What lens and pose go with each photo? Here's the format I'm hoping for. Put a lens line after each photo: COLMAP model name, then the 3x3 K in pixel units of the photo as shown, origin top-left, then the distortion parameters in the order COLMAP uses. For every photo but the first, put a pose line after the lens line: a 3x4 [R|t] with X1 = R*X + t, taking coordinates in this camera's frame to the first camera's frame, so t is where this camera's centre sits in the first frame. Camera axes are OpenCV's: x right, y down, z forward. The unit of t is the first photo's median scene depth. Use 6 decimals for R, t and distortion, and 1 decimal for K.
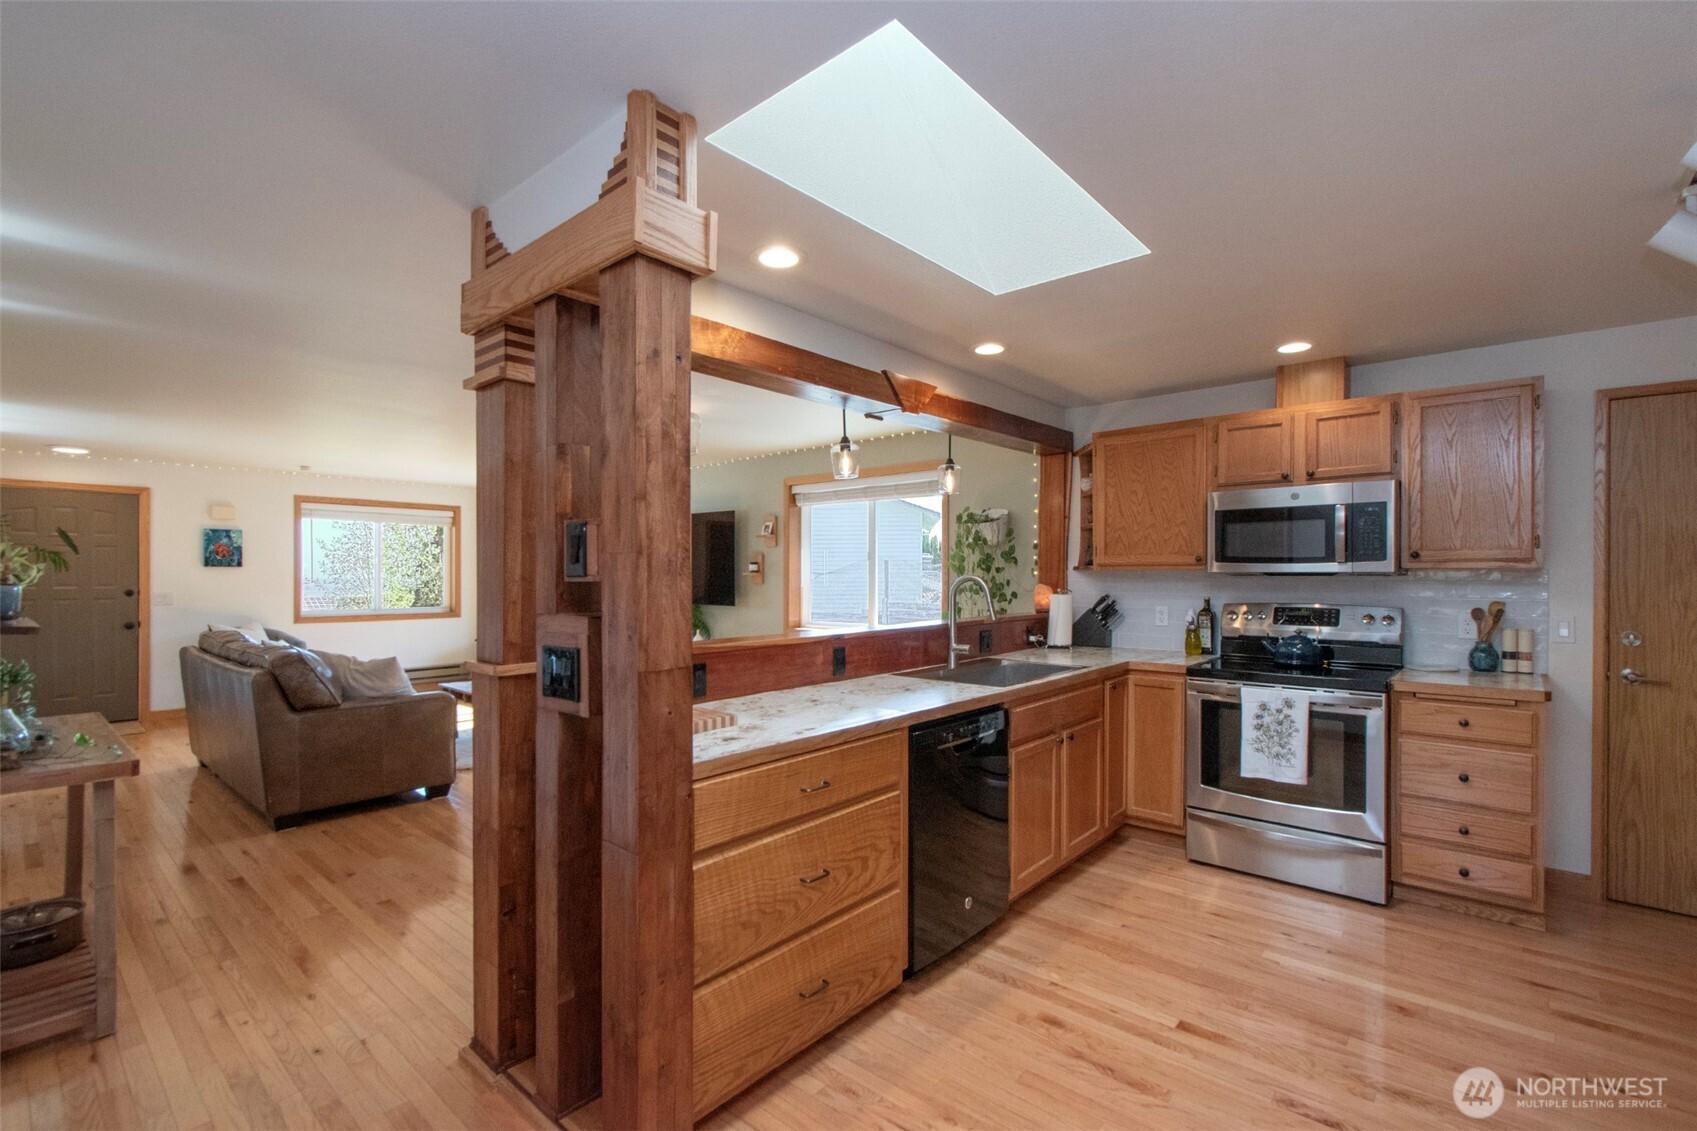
lens RADIAL K [[756.8, 0, 842.4], [0, 756.8, 575.6], [0, 0, 1]] dist [0.002756, -0.000094]
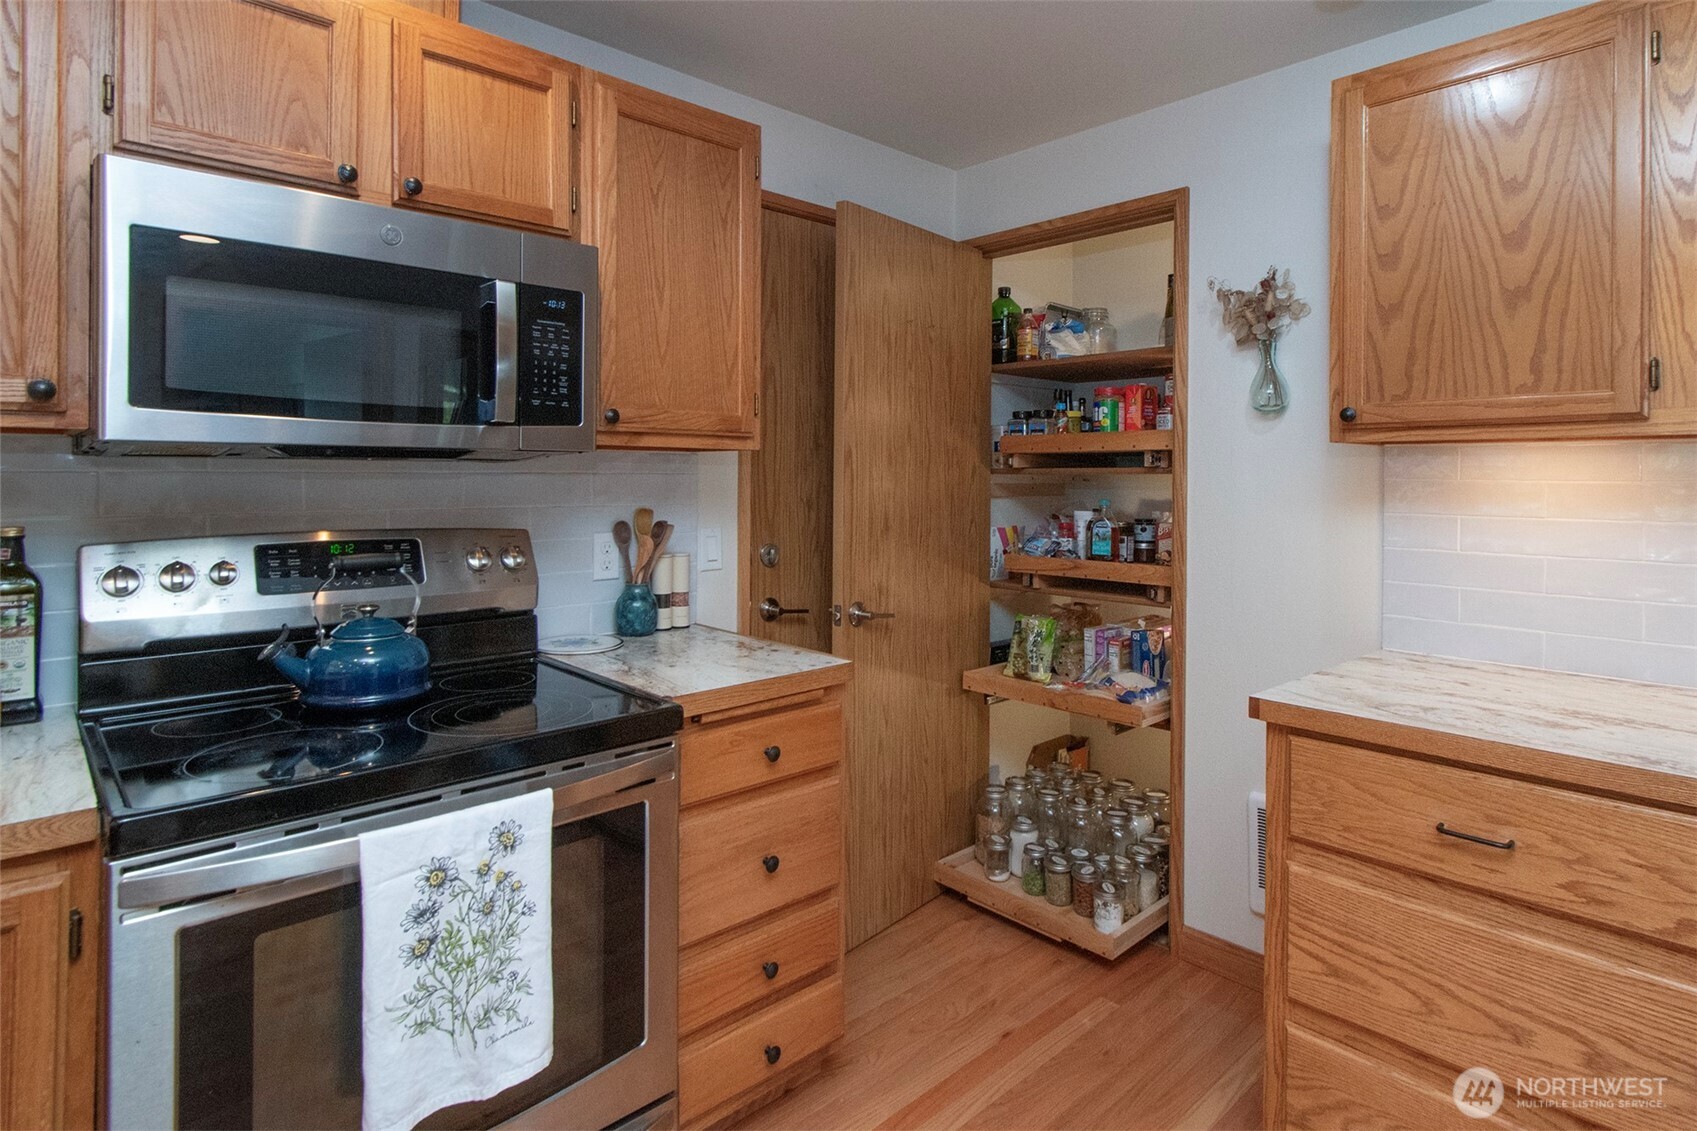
lens RADIAL K [[911.5, 0, 848.4], [0, 911.5, 475.3], [0, 0, 1]] dist [0.004835, 0.001852]
pose [[0.103843, 0.000584, 0.994594, 0.192963], [-0.001083, 0.999999, -0.000474, 0.009398], [-0.994593, -0.001028, 0.103844, 0.755630]]
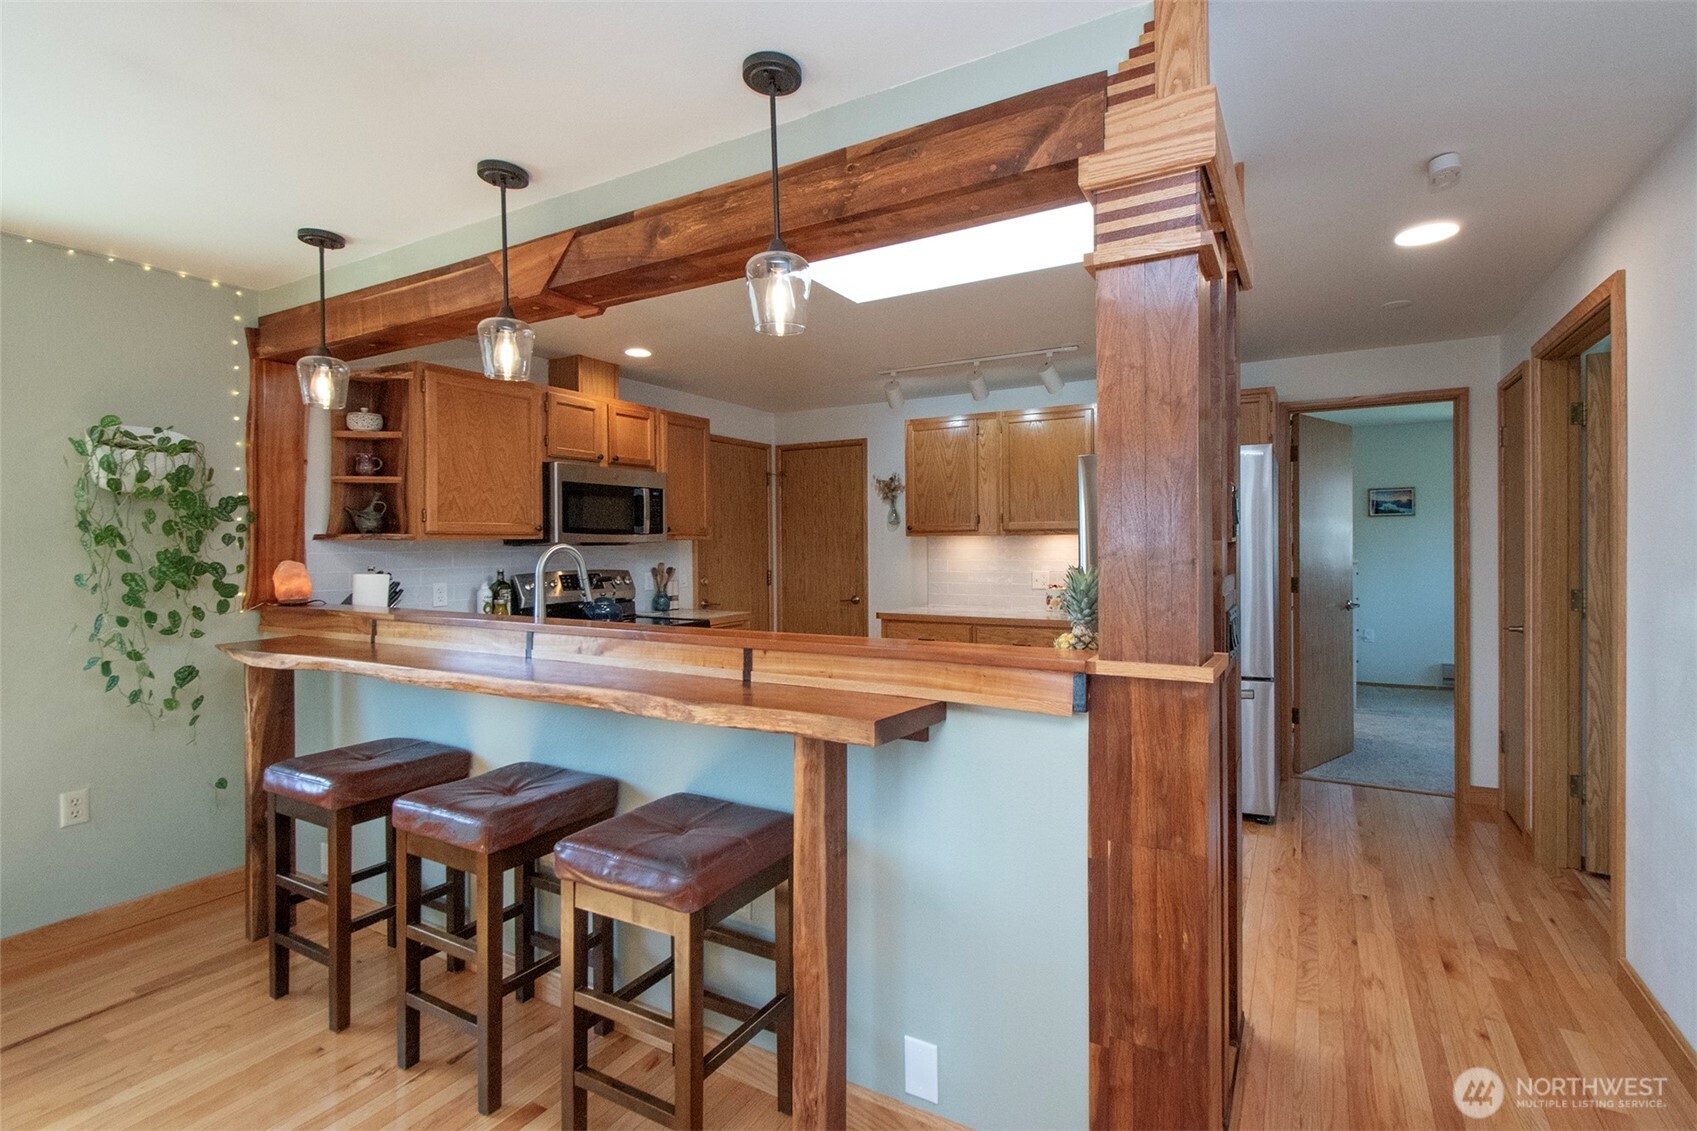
lens RADIAL K [[778.9, 0, 892.9], [0, 778.9, 547.9], [0, 0, 1]] dist [0.005505, 0.000211]
pose [[-0.221463, -0.003131, 0.975164, -0.670568], [0.010826, 0.999925, 0.005669, 0.001892], [-0.975109, 0.011813, -0.221413, 0.874529]]
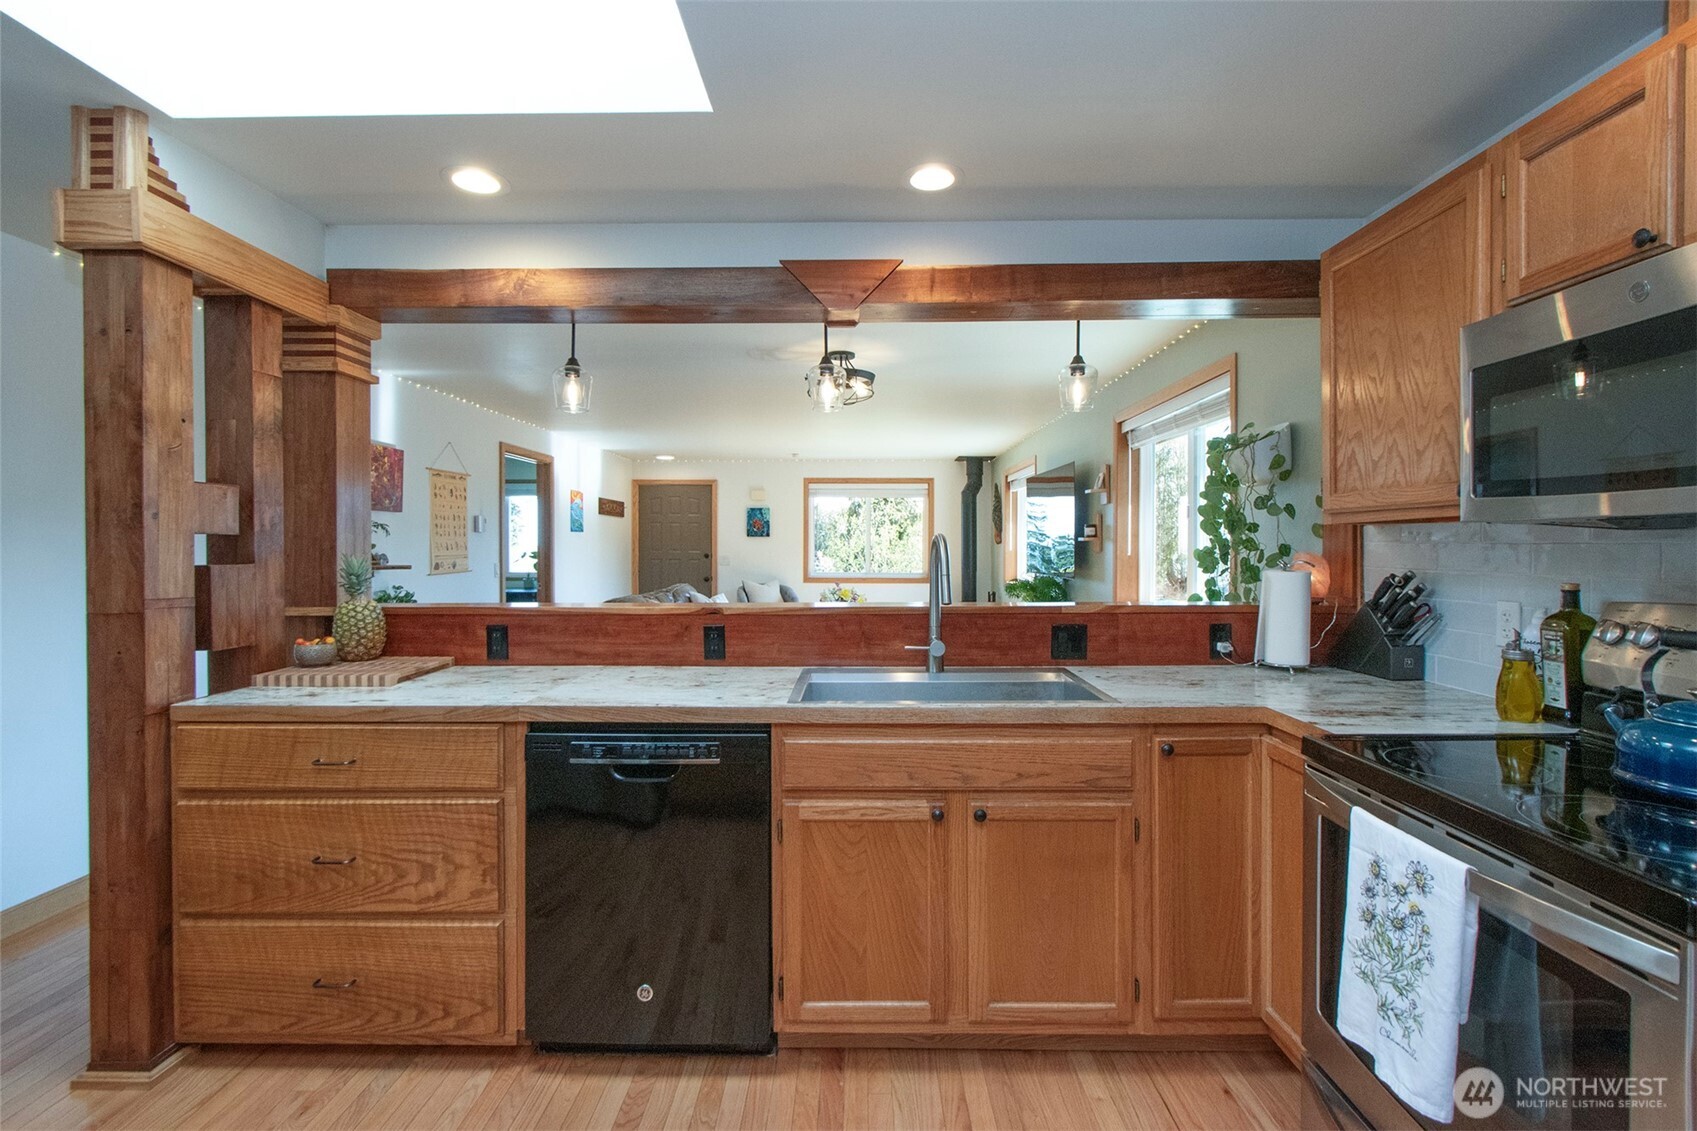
lens RADIAL K [[782.5, 0, 850.0], [0, 782.5, 549.9], [0, 0, 1]] dist [0.001111, -0.000546]
pose [[0.650806, 0.004785, -0.759229, 0.648030], [-0.002555, 0.999988, 0.004112, 0.011123], [0.759240, -0.000737, 0.650811, 0.515040]]
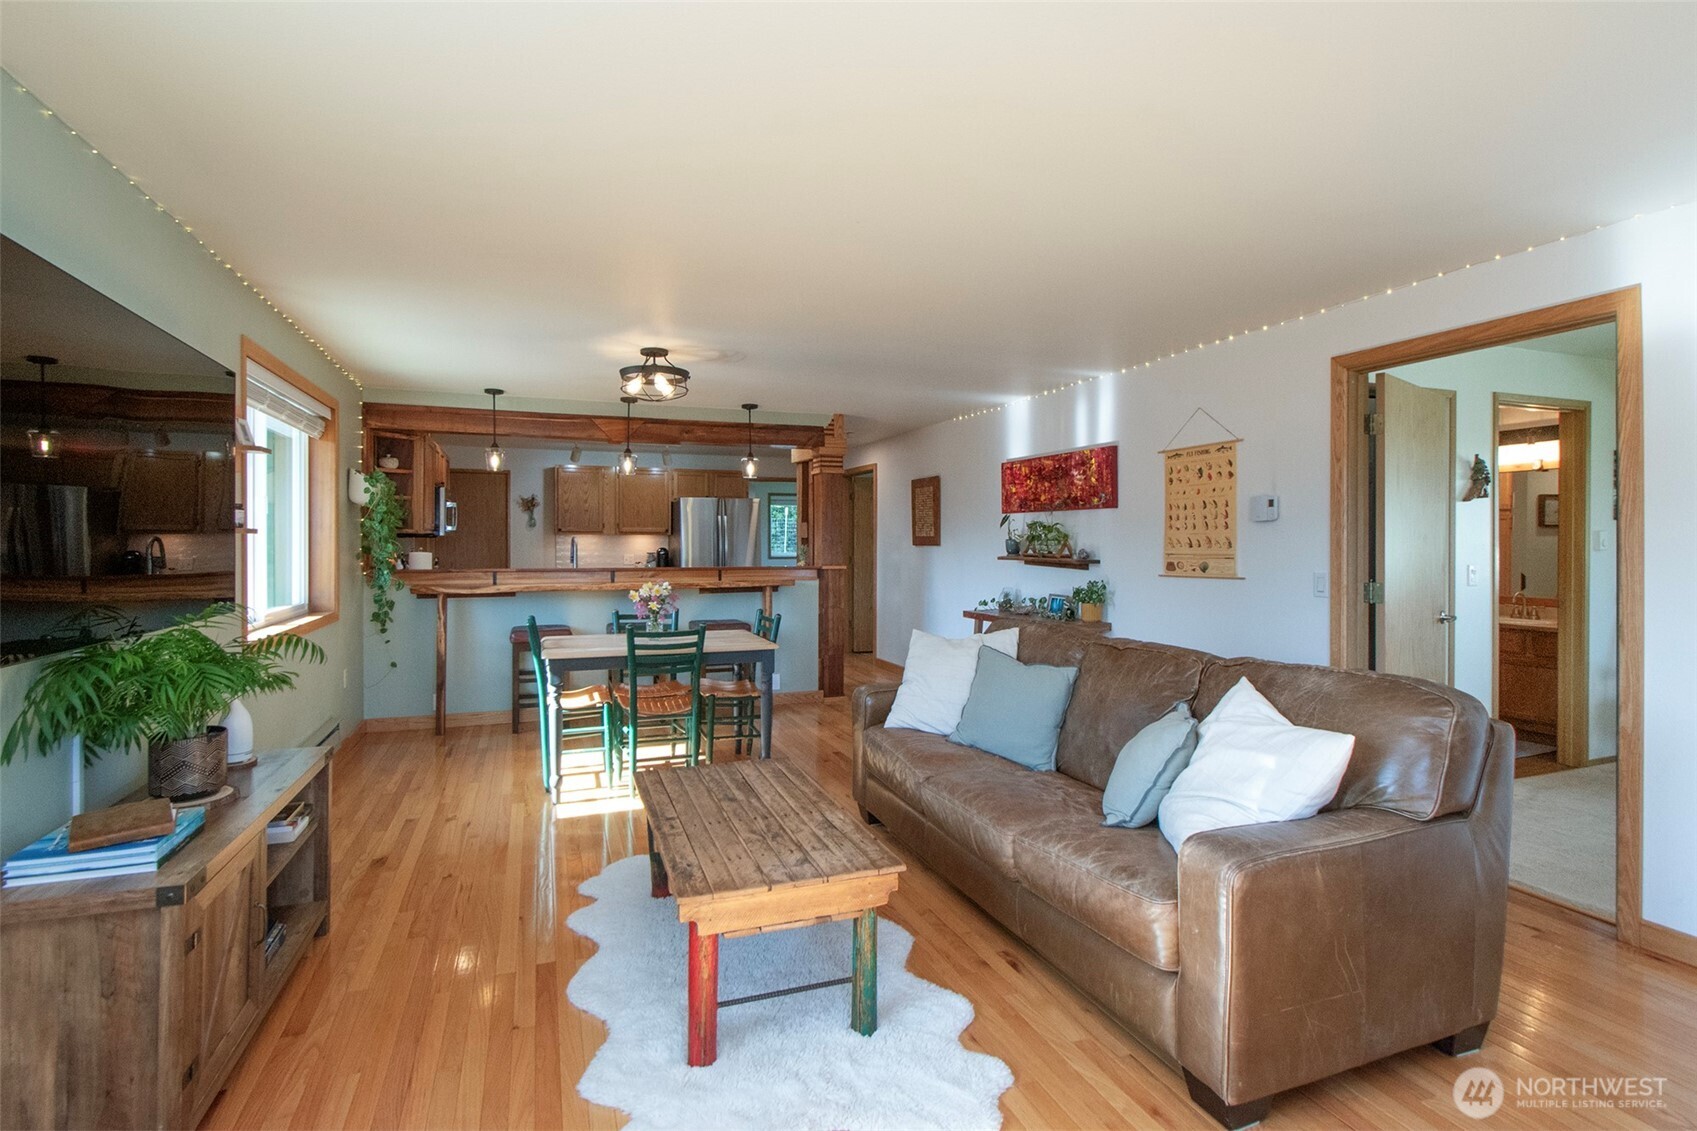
lens RADIAL K [[791.5, 0, 811.3], [0, 791.5, 534.7], [0, 0, 1]] dist [-0.003388, -0.001103]
pose [[-0.870193, 0.005252, 0.492683, -1.172150], [0.002989, 0.999981, -0.005381, 0.005166], [-0.492702, -0.003210, -0.870192, 2.314339]]
